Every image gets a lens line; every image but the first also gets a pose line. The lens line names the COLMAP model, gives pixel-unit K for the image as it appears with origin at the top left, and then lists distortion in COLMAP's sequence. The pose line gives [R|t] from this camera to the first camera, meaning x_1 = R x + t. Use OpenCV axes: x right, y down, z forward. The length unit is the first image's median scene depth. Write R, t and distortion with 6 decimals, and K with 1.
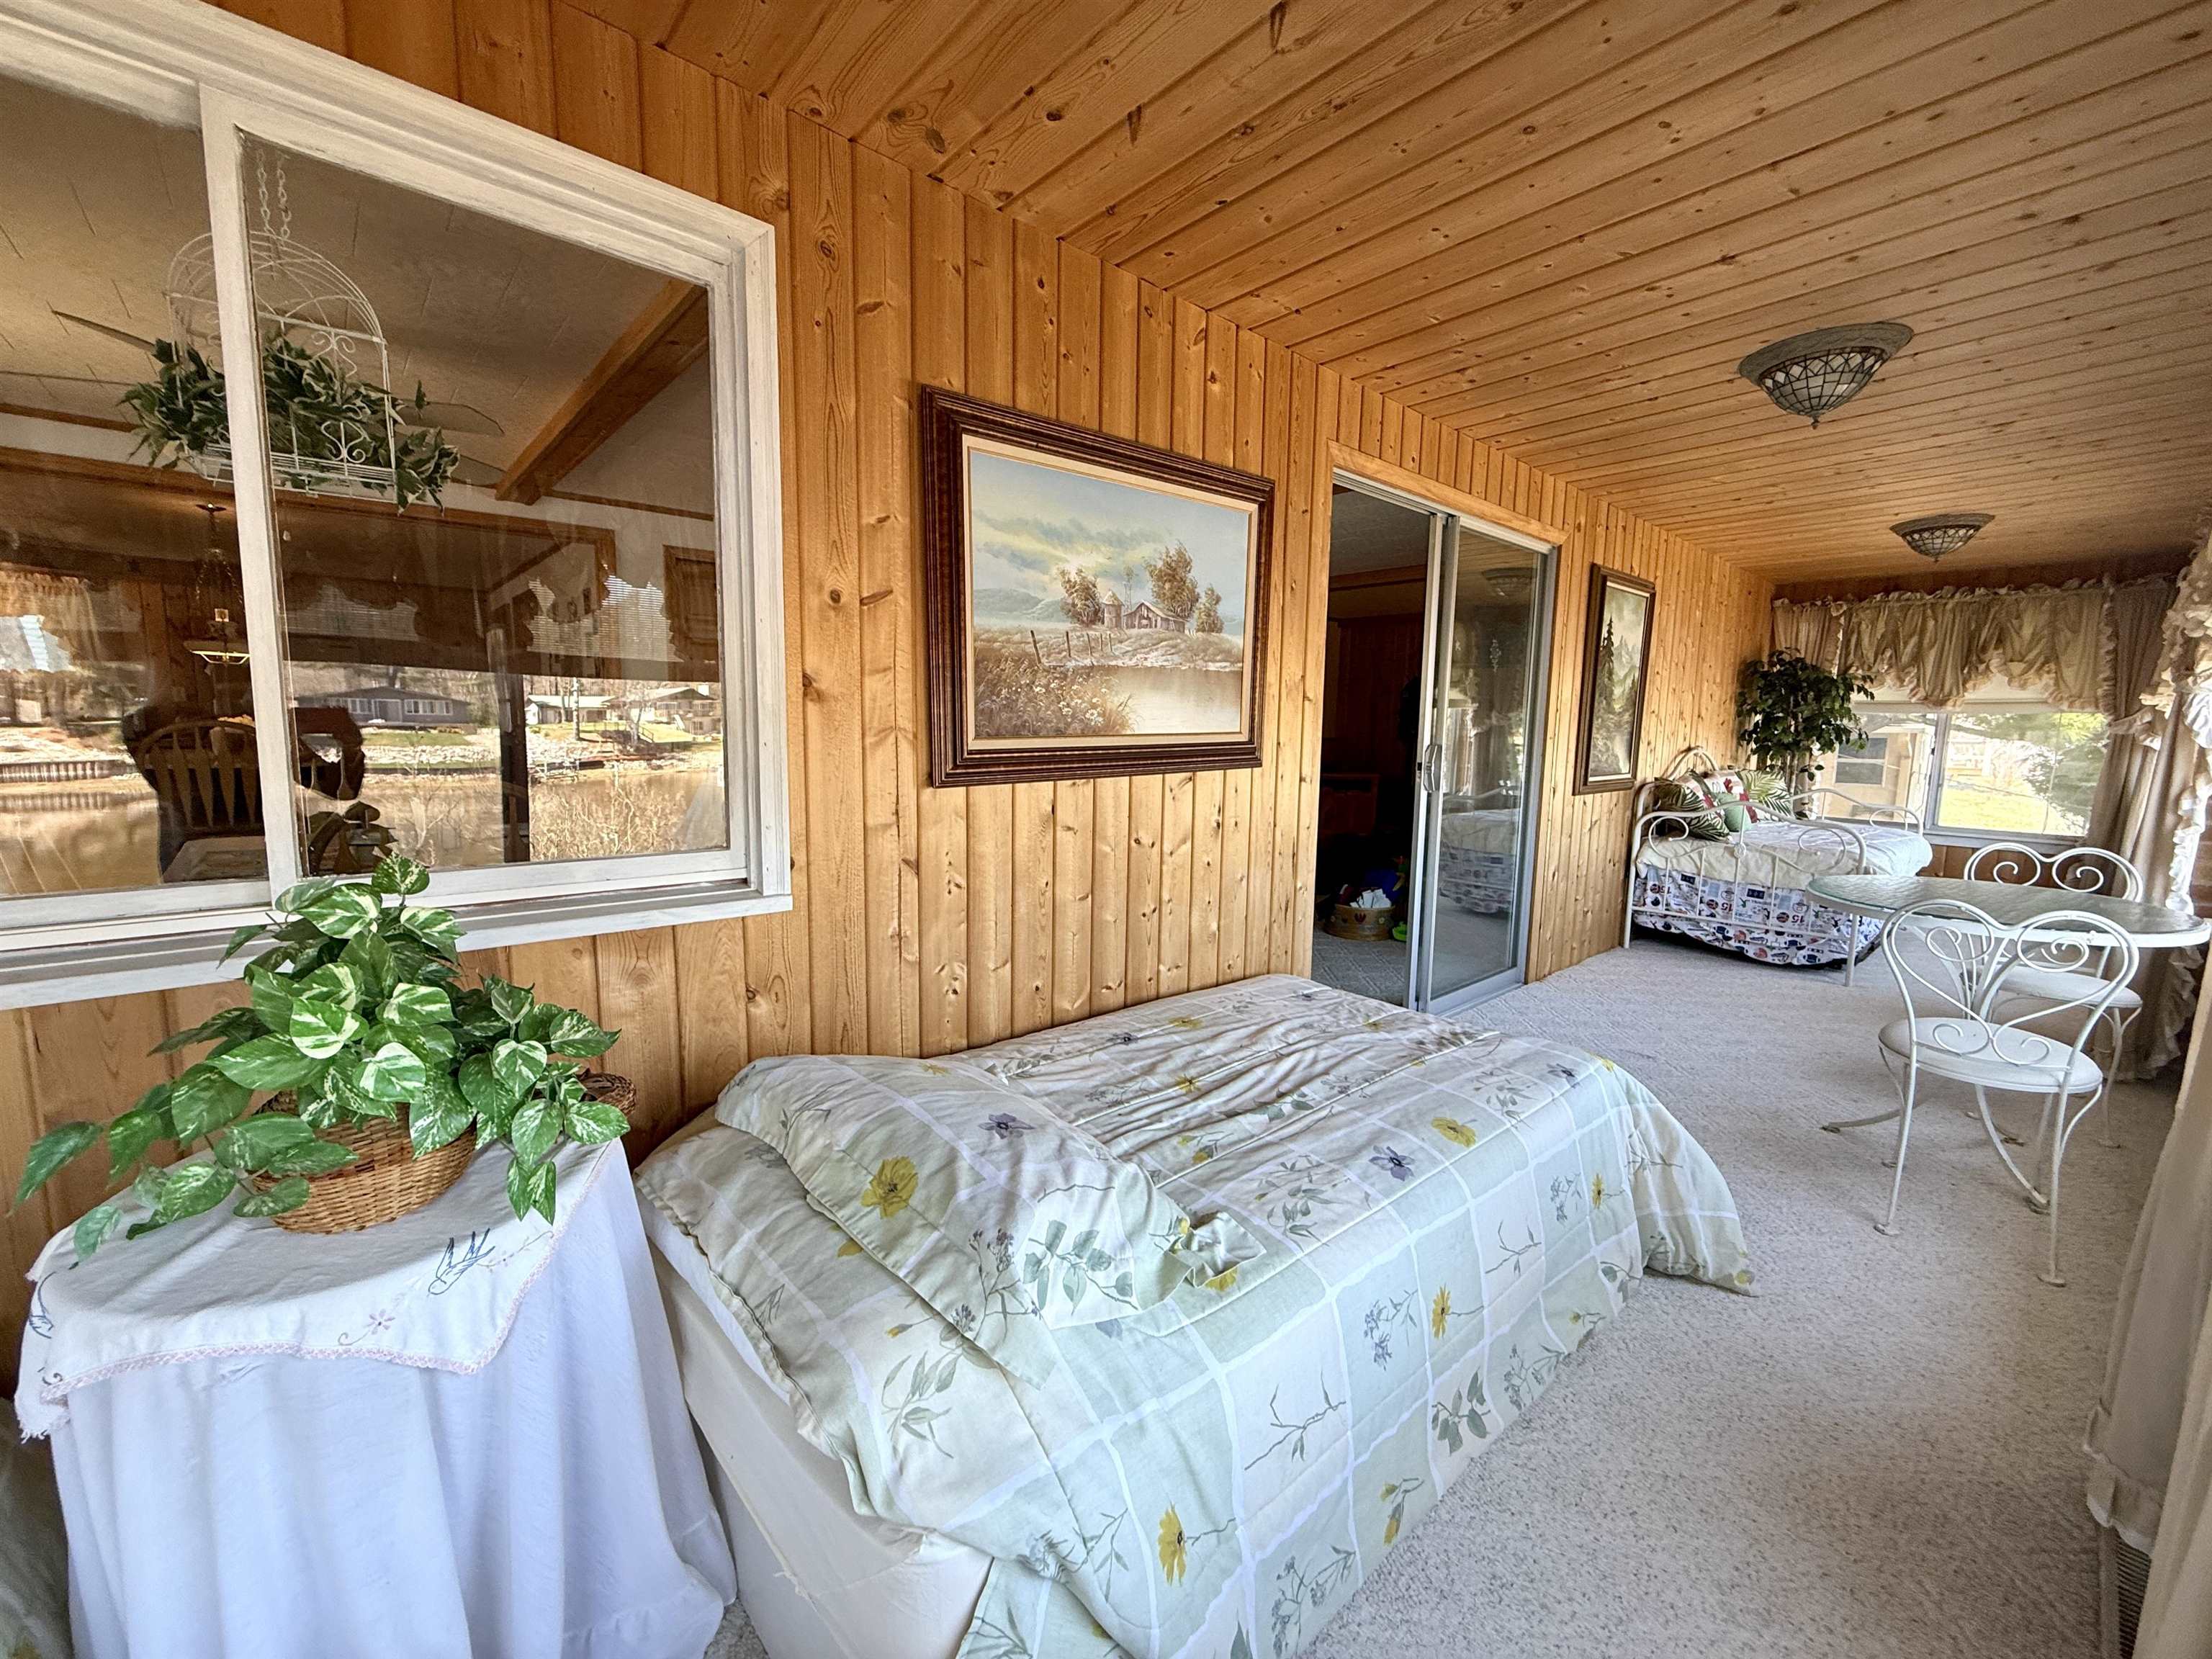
lens RADIAL K [[893.2, 0, 1104.3], [0, 893.2, 832.3], [0, 0, 1]] dist [0.002528, -0.000295]
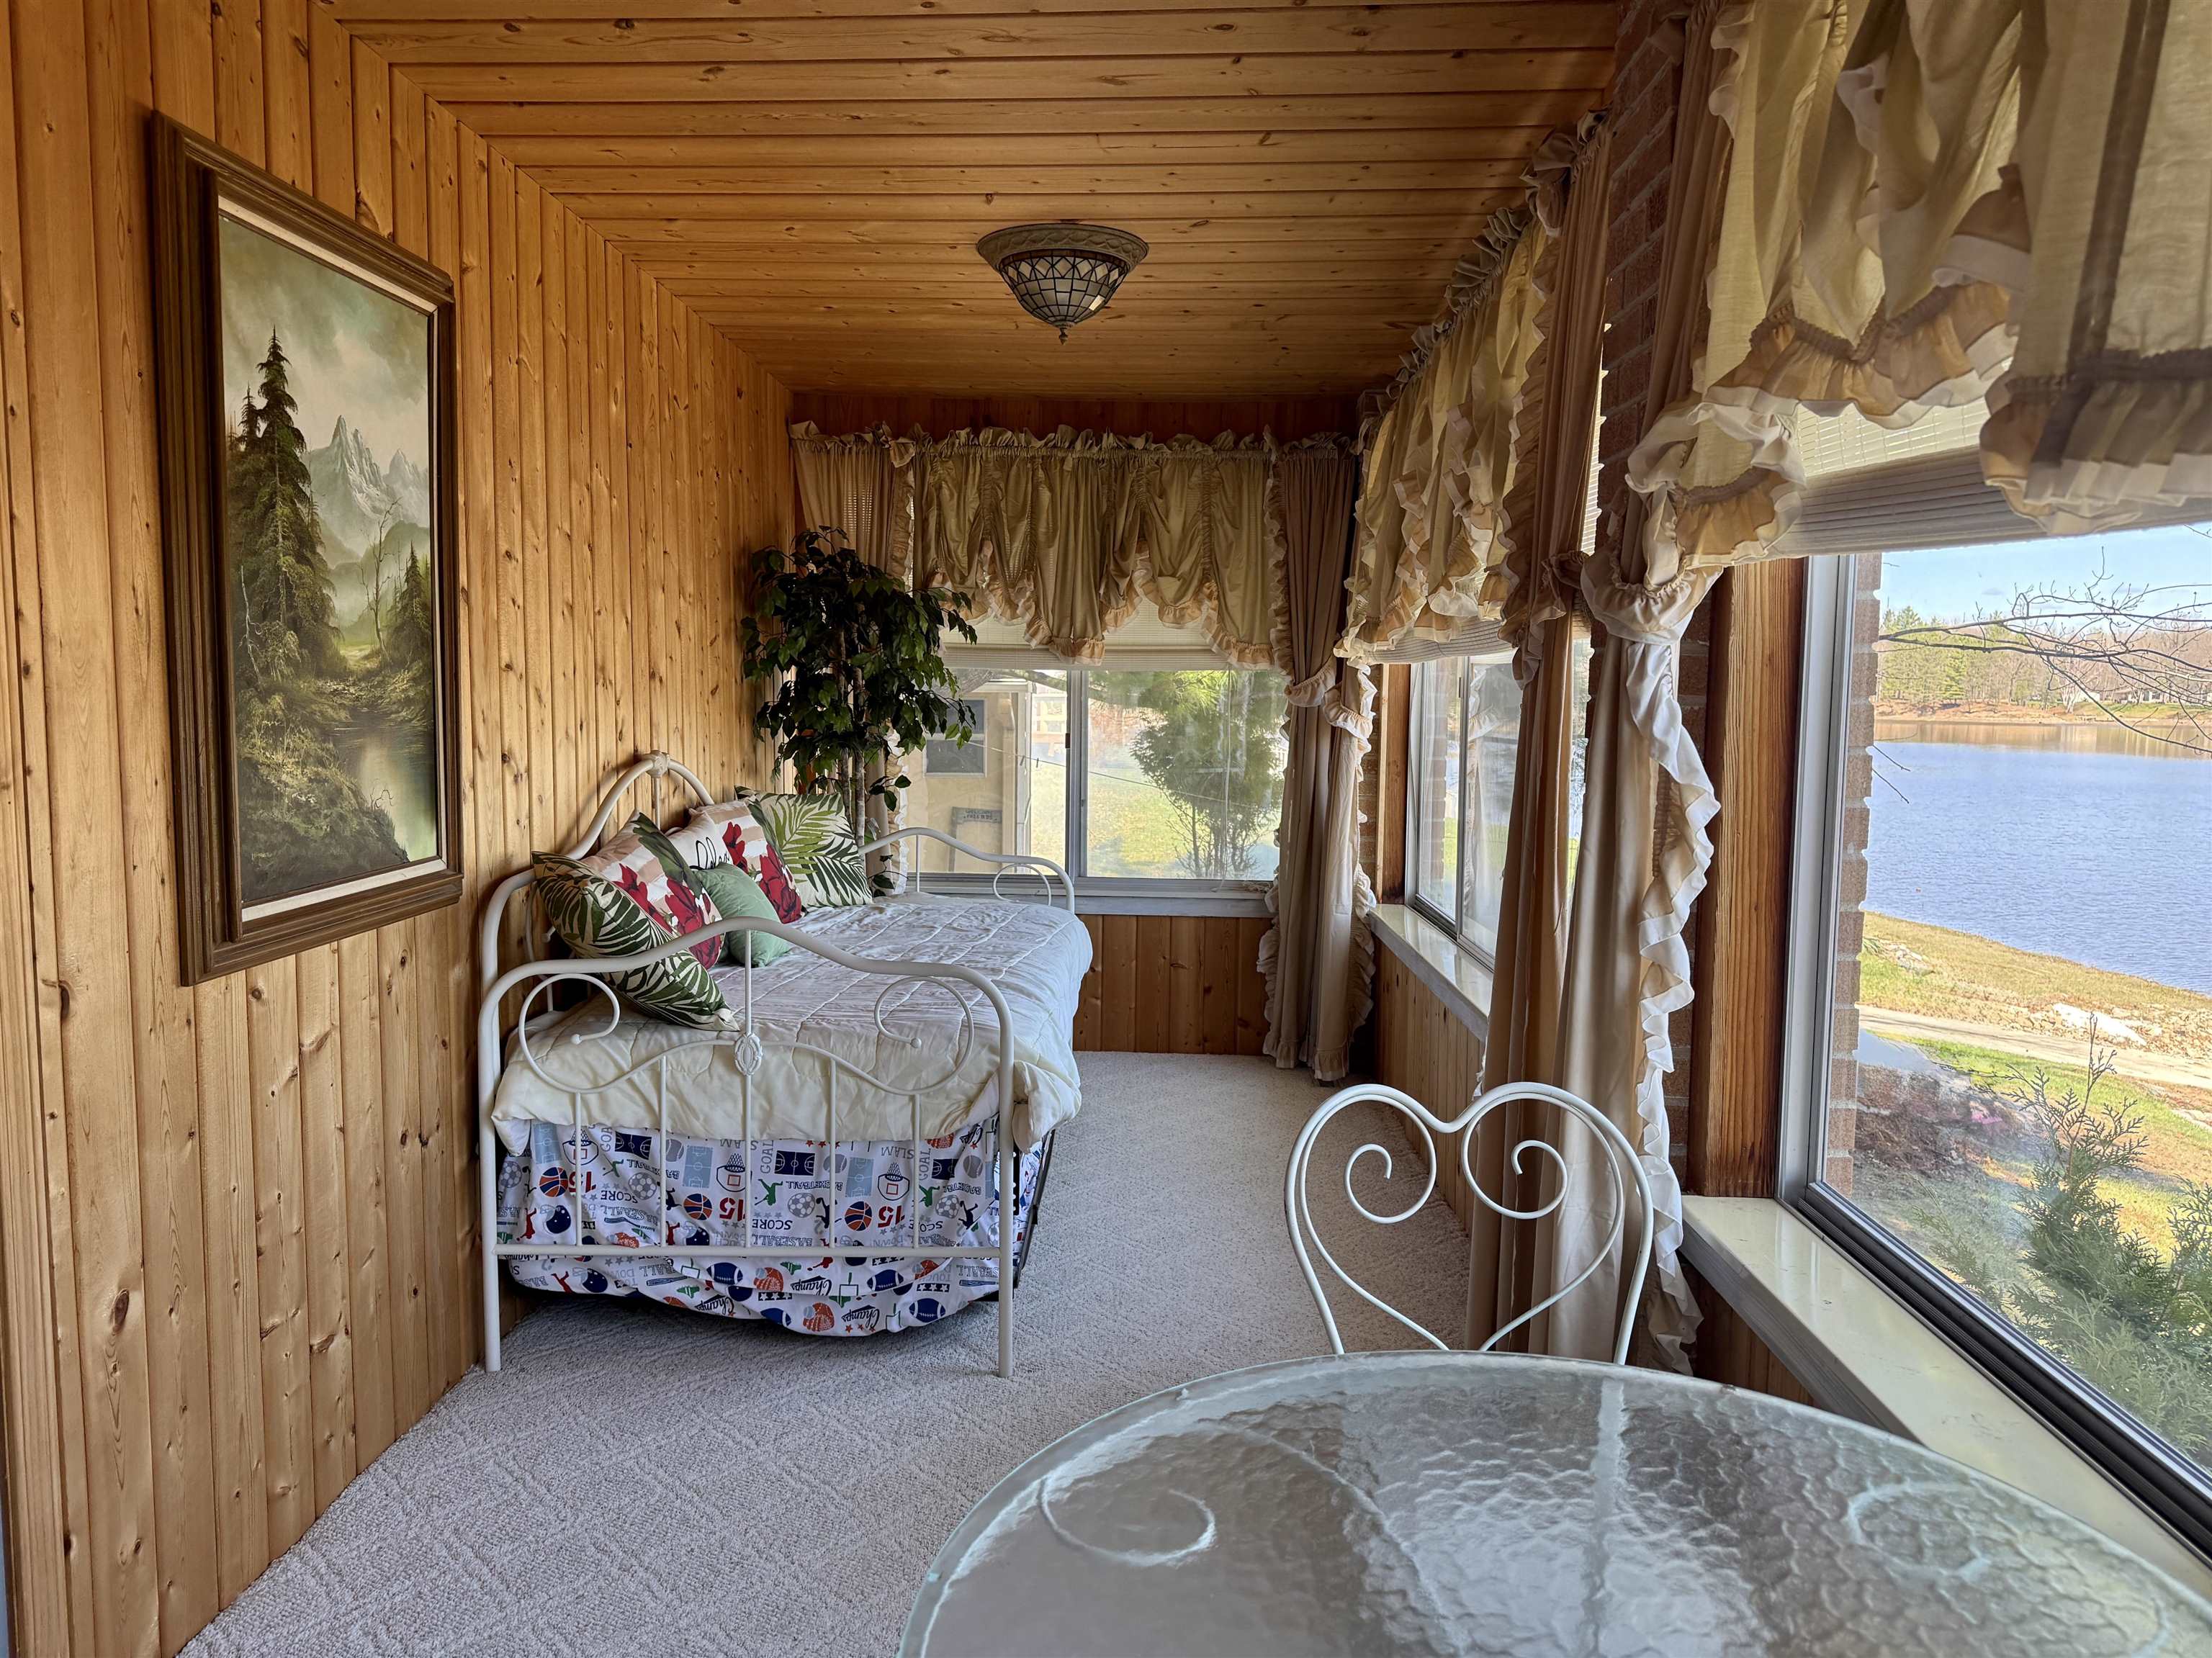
lens RADIAL K [[1566.1, 0, 1111.4], [0, 1566.1, 837.1], [0, 0, 1]] dist [0.159162, -0.295017]
pose [[0.693664, -0.076249, 0.716251, 0.306584], [0.086879, 0.995978, 0.021888, -0.058005], [-0.715040, 0.047044, 0.697499, 0.376808]]
